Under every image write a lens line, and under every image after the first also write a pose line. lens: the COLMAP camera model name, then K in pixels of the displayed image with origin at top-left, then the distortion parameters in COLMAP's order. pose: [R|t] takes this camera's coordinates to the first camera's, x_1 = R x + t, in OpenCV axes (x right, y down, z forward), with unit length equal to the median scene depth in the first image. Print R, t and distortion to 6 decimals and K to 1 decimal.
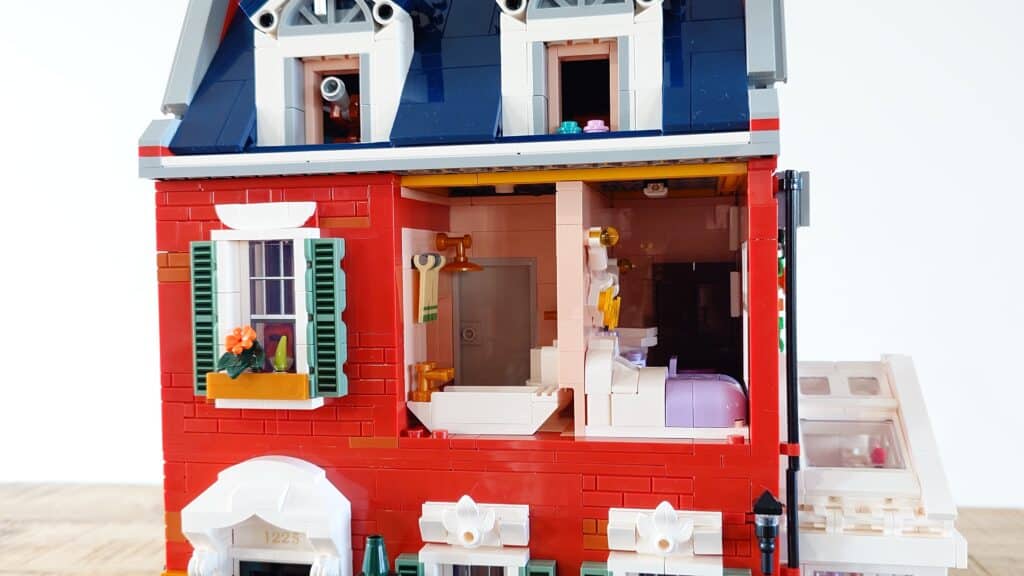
lens RADIAL K [[961.9, 0, 514.2], [0, 961.9, 293.0], [0, 0, 1]] dist [-0.003807, 0.006057]
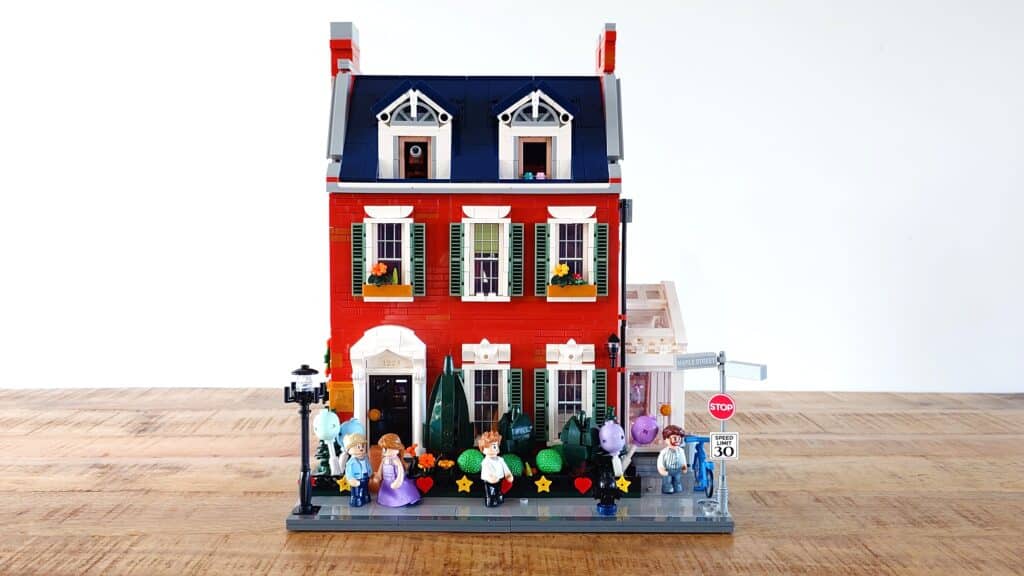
lens RADIAL K [[944.3, 0, 512.0], [0, 944.3, 288.0], [0, 0, 1]] dist [0.000426, 0.001045]
pose [[0.981123, 0.007261, 0.193250, -0.395693], [-0.013057, 0.999502, 0.028731, 0.025139], [-0.192945, -0.030712, 0.980729, -1.126871]]
